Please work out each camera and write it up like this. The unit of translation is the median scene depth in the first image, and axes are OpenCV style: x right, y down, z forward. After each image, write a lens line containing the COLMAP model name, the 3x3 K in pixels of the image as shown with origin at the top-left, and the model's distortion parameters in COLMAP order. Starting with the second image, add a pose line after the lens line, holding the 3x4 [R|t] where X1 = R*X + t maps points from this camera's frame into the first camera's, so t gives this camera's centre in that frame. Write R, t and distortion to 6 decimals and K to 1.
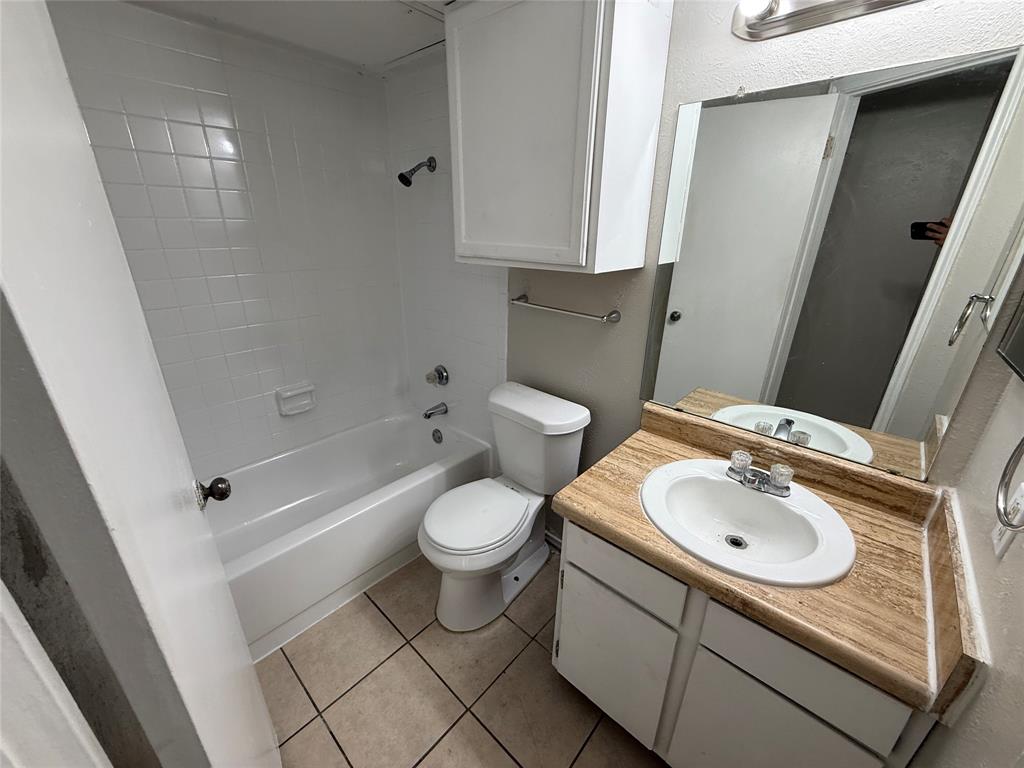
lens RADIAL K [[411.3, 0, 510.5], [0, 411.3, 382.8], [0, 0, 1]] dist [0.000404, 0.000324]
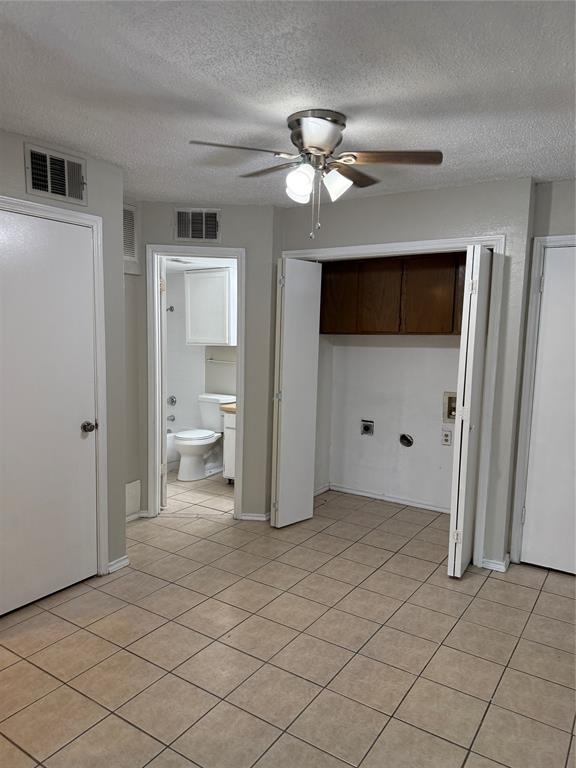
lens RADIAL K [[548.3, 0, 283.6], [0, 548.3, 392.8], [0, 0, 1]] dist [0.027998, -0.026702]
pose [[0.989360, -0.009884, 0.145155, -0.023631], [0.045469, 0.968721, -0.243950, 0.958934], [-0.138203, 0.247954, 0.958863, -2.573075]]
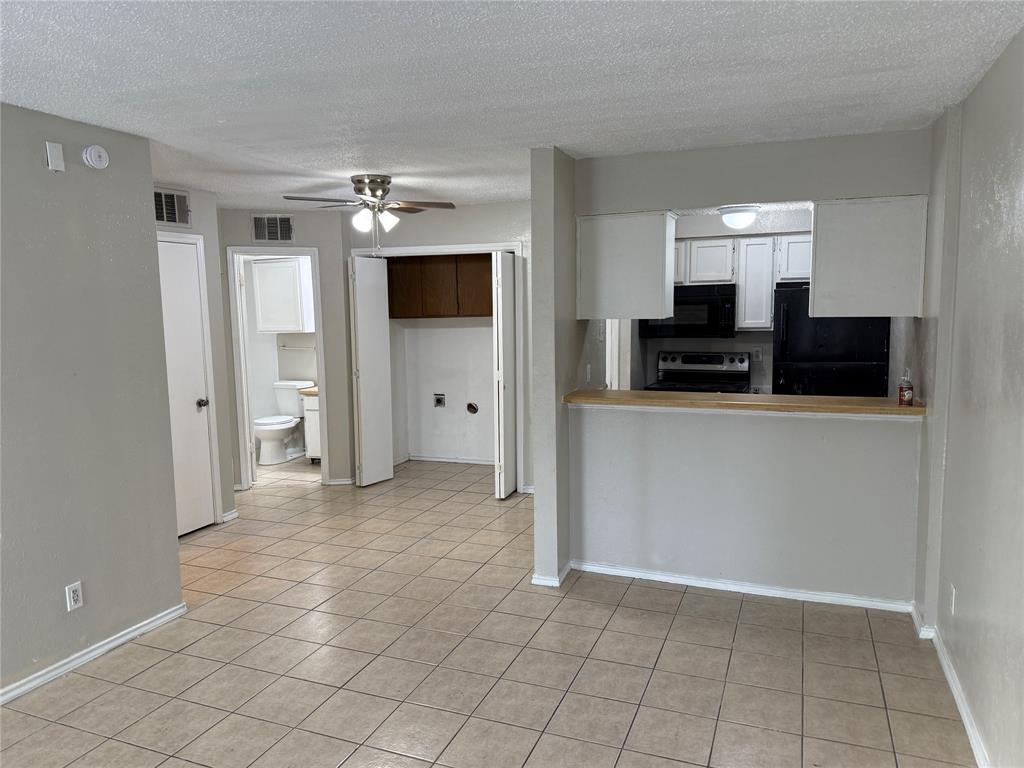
lens RADIAL K [[720.3, 0, 515.0], [0, 720.3, 391.0], [0, 0, 1]] dist [0.112951, -0.165310]
pose [[0.934067, -0.071900, 0.349783, -0.261051], [0.155261, 0.963862, -0.216483, 1.438586], [-0.321578, 0.256518, 0.911475, -4.001374]]
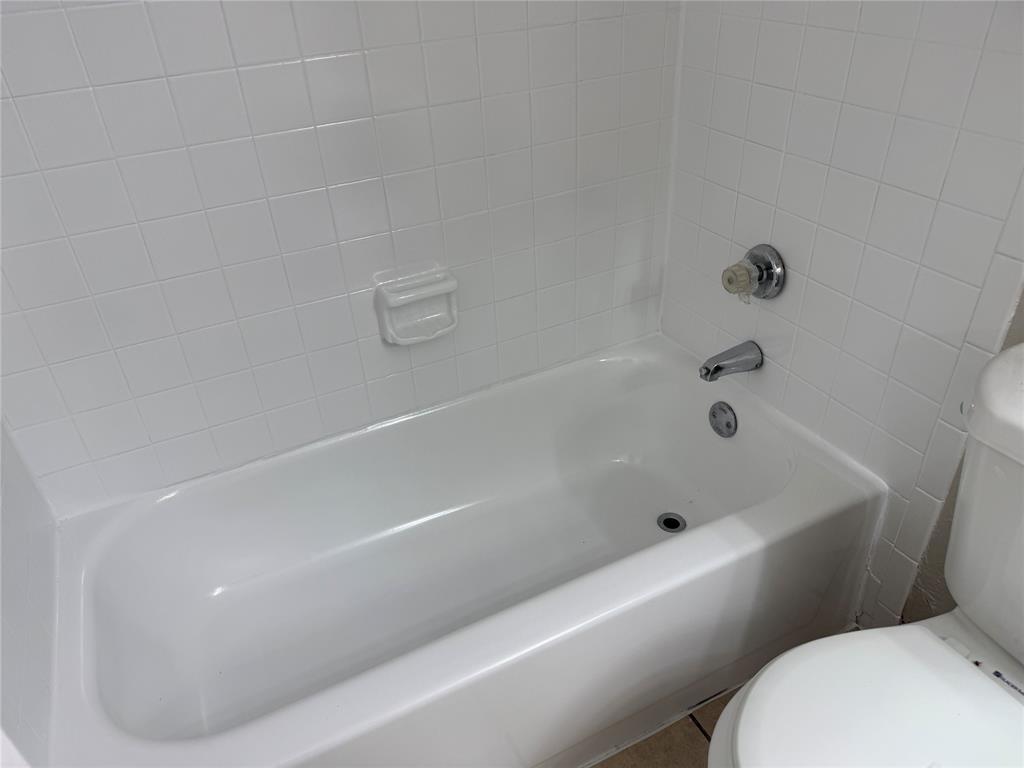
lens RADIAL K [[720.3, 0, 484.4], [0, 720.3, 384.2], [0, 0, 1]] dist [0.031310, -0.062366]
pose [[0.920844, 0.144784, -0.362055, -0.232703], [-0.065006, 0.972518, 0.223570, -0.076471], [0.384474, -0.182337, 0.904949, 0.449283]]
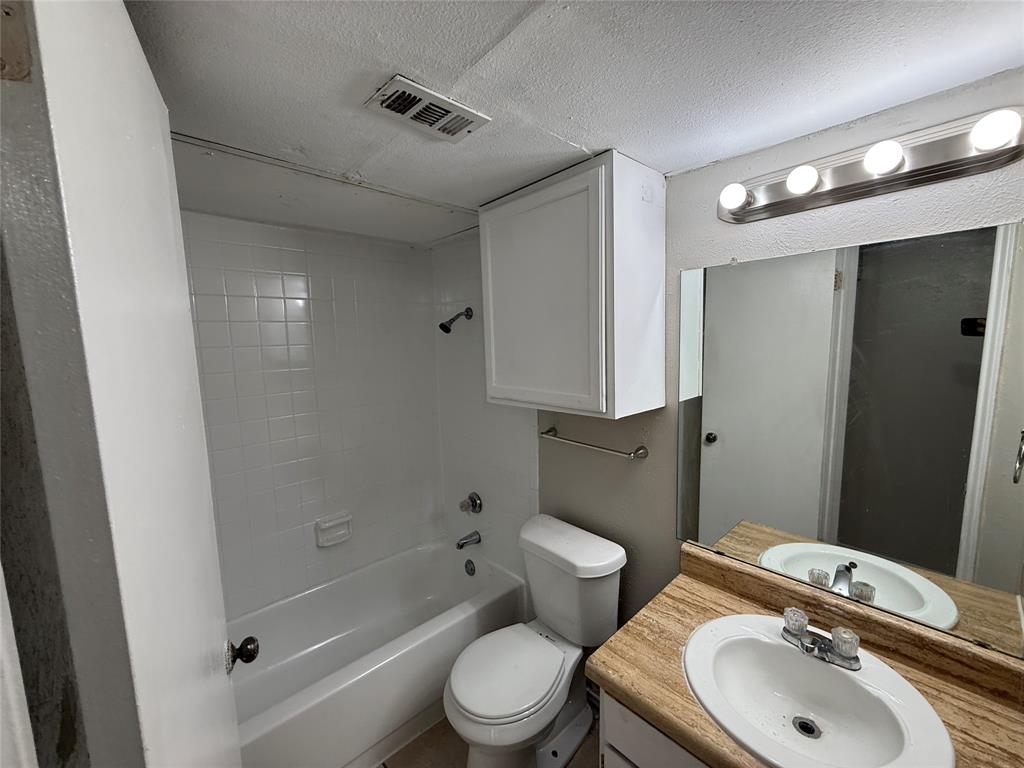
lens RADIAL K [[410.1, 0, 509.4], [0, 410.1, 385.1], [0, 0, 1]] dist [-0.000646, 0.000652]
pose [[0.995338, -0.028792, -0.092049, 0.024719], [0.004260, 0.966594, -0.256276, -0.060388], [0.096352, 0.254689, 0.962211, -0.041789]]
